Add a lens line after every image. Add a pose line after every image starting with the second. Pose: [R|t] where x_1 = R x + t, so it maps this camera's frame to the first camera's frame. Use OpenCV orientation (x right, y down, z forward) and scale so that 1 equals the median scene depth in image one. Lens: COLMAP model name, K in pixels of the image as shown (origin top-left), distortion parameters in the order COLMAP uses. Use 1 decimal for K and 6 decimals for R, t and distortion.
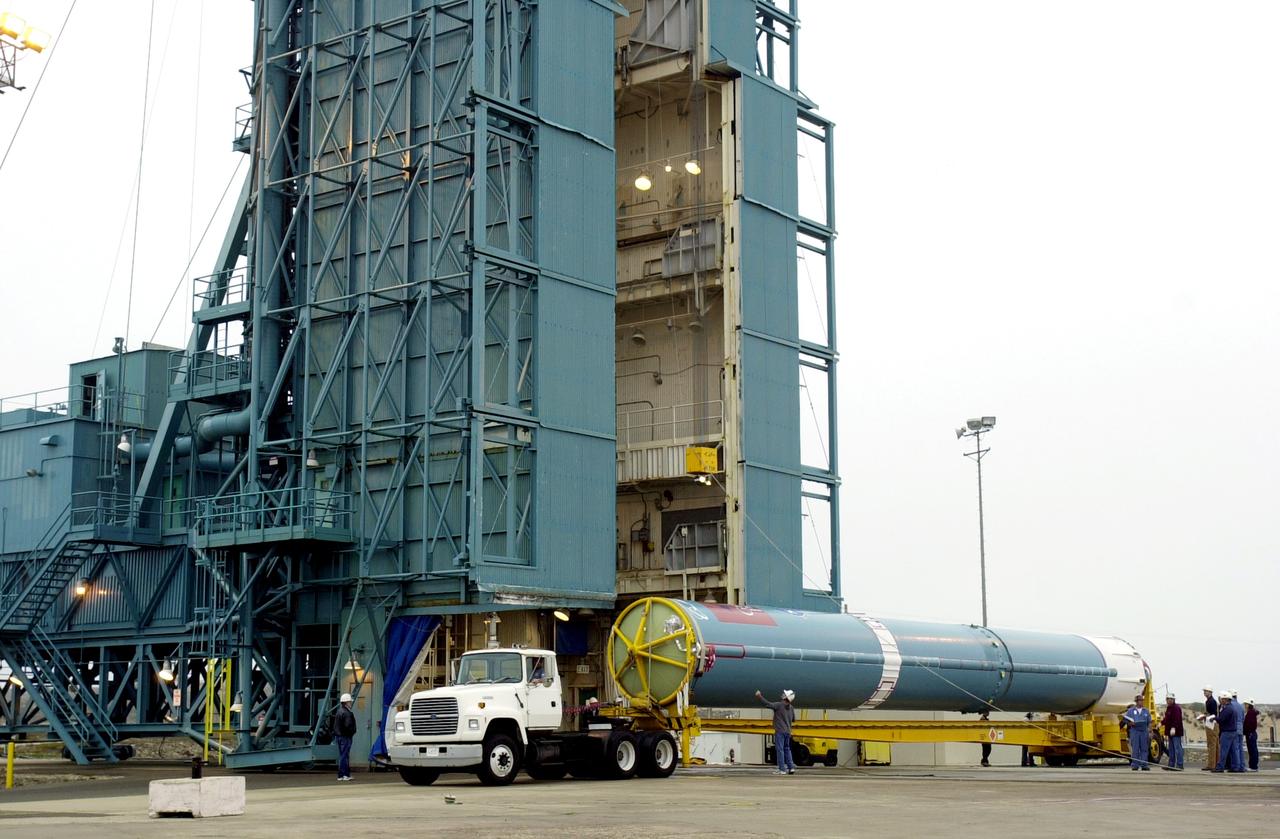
lens RADIAL K [[1876.8, 0, 645.3], [0, 1876.8, 422.4], [0, 0, 1]] dist [0.036085, 0.000000]
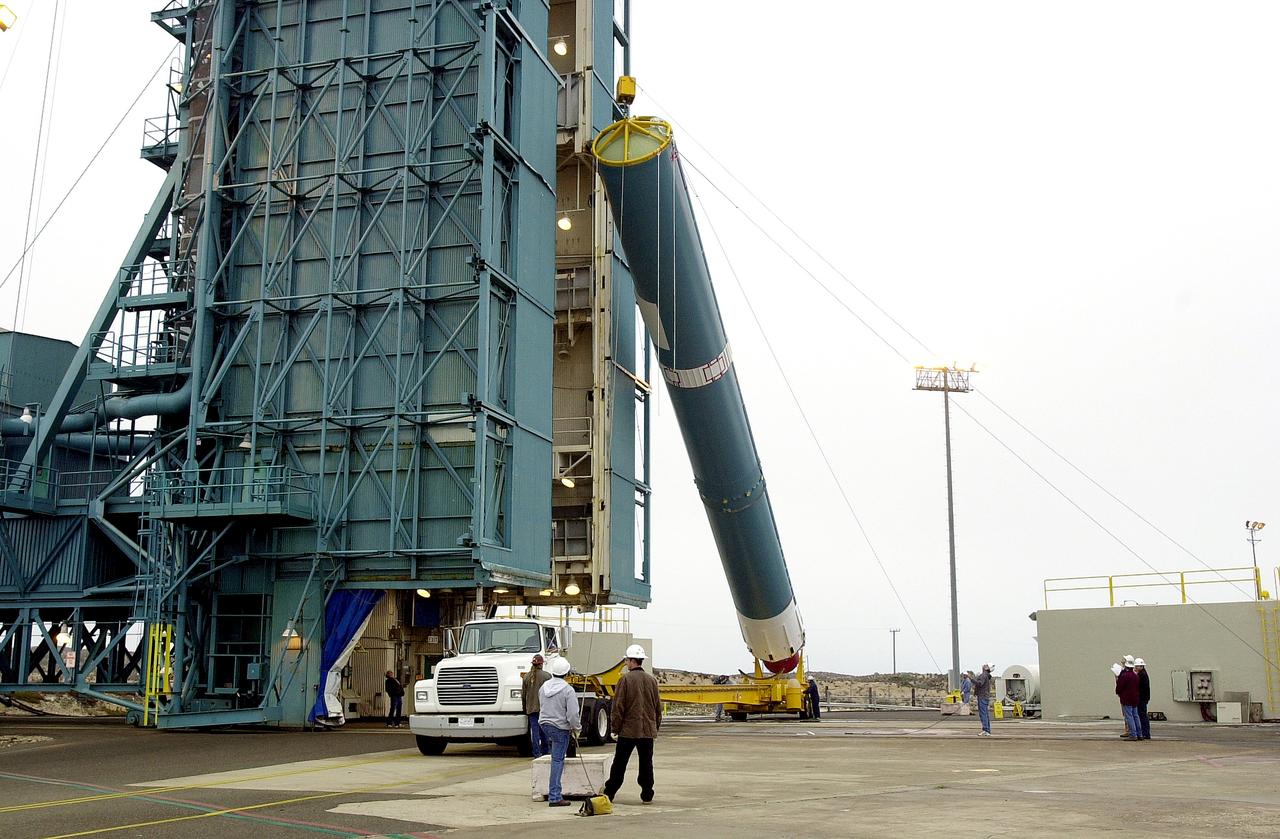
lens RADIAL K [[1328.9, 0, 633.1], [0, 1328.9, 418.9], [0, 0, 1]] dist [-0.000667, 0.000000]
pose [[0.932920, 0.076066, 0.351958, -0.238811], [-0.064458, 0.996923, -0.044602, 0.026012], [-0.354268, 0.018924, 0.934952, 0.200065]]
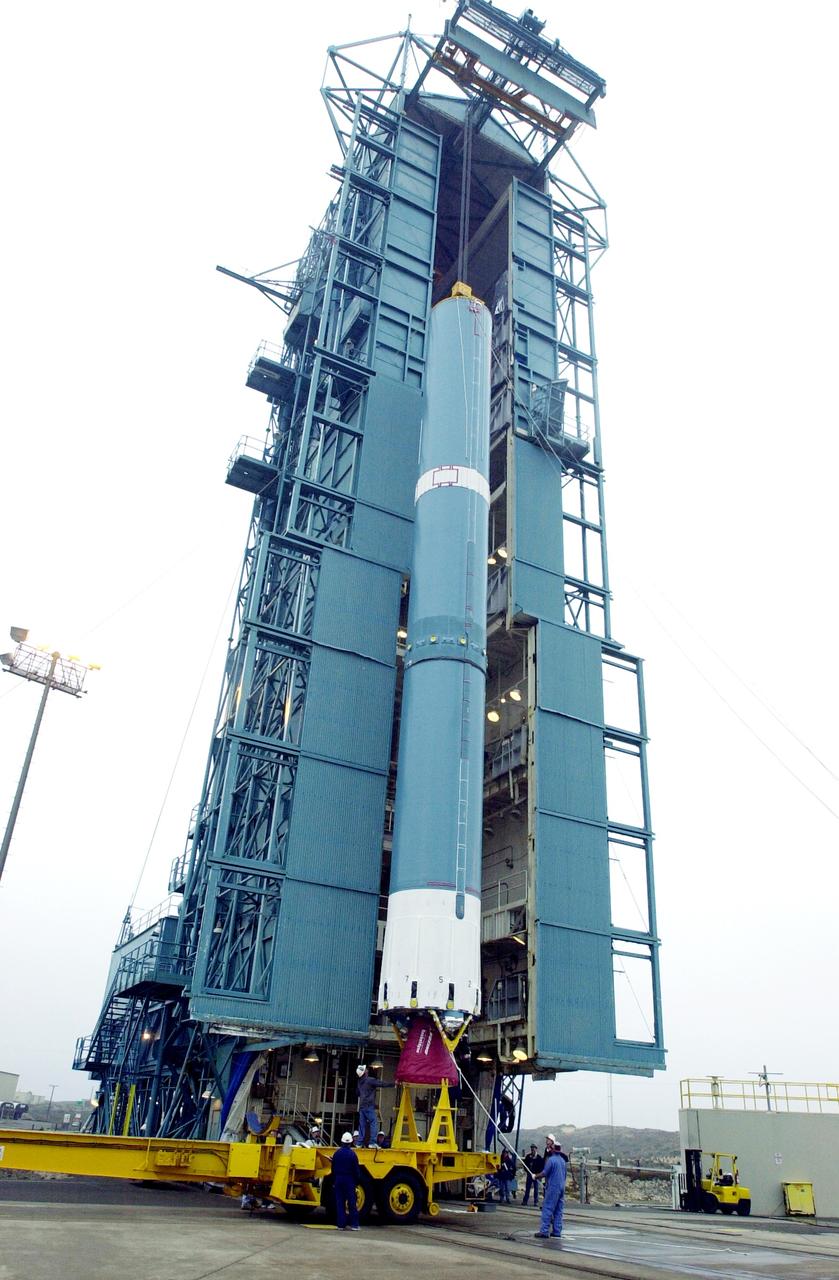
lens RADIAL K [[951.6, 0, 434.4], [0, 951.6, 633.1], [0, 0, 1]] dist [-0.064153, 0.010408]
pose [[0.916595, -0.154223, -0.368874, 0.239915], [0.014673, 0.934963, -0.354442, 0.061953], [0.399547, 0.319467, 0.859245, 0.417606]]
